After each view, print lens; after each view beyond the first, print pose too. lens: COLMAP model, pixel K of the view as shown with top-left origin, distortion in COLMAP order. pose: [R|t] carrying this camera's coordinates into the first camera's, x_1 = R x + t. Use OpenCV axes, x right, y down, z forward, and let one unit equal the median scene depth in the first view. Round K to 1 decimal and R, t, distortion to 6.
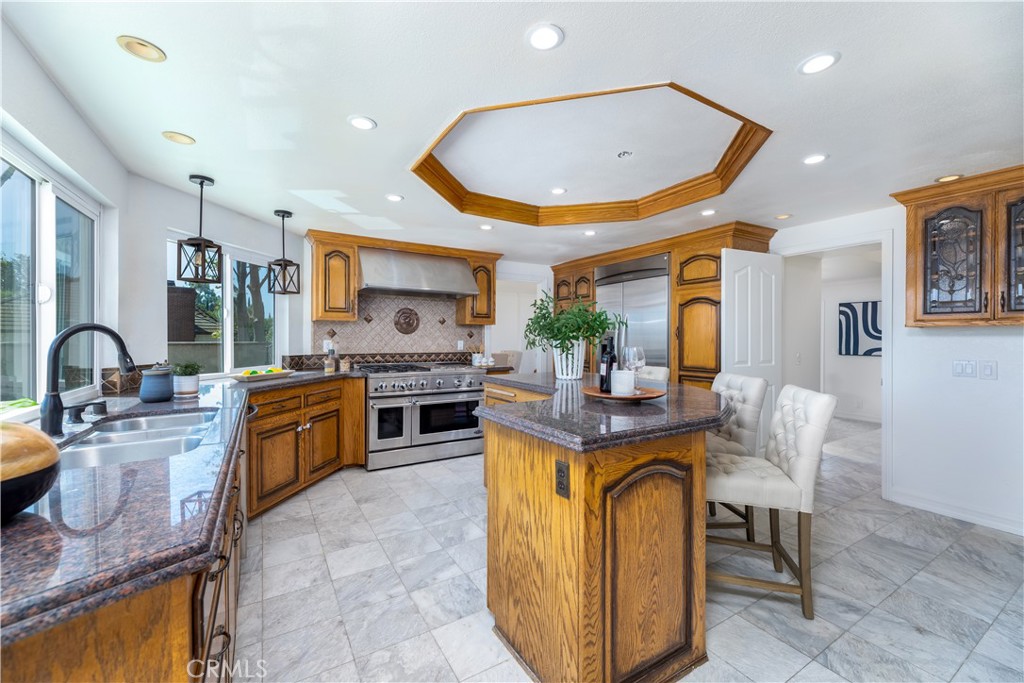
lens RADIAL K [[413.6, 0, 506.8], [0, 413.6, 337.2], [0, 0, 1]] dist [-0.001296, -0.000355]
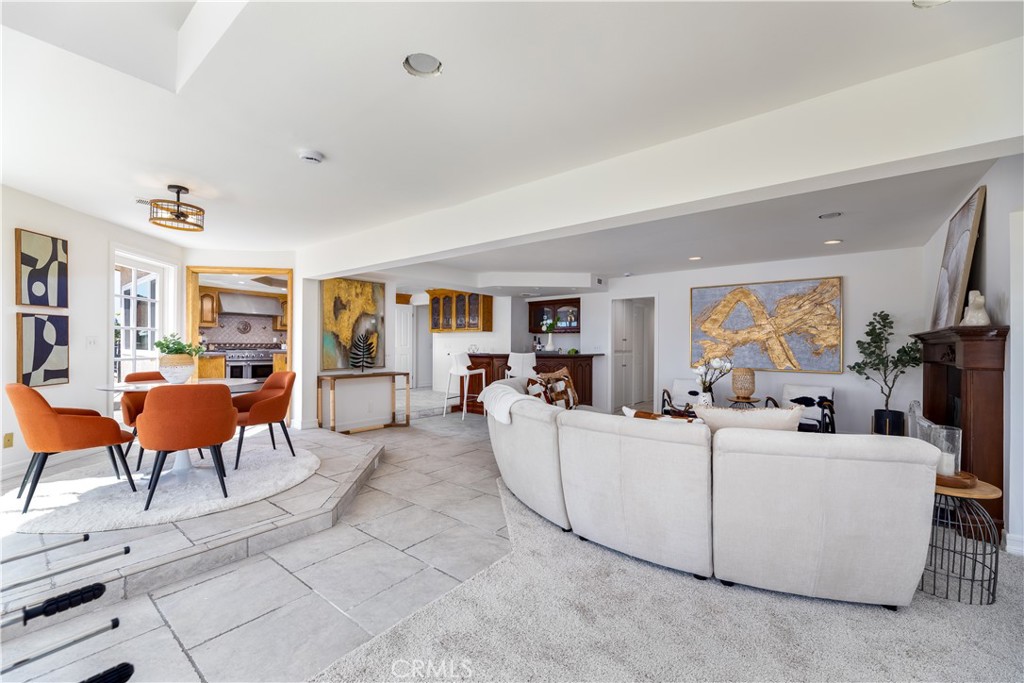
lens RADIAL K [[413.6, 0, 511.2], [0, 413.6, 346.2], [0, 0, 1]] dist [-0.001296, -0.000355]
pose [[0.934100, 0.004101, 0.356988, 0.293120], [-0.005057, 0.999986, 0.001745, 0.048764], [-0.356976, -0.003435, 0.934107, -1.534981]]
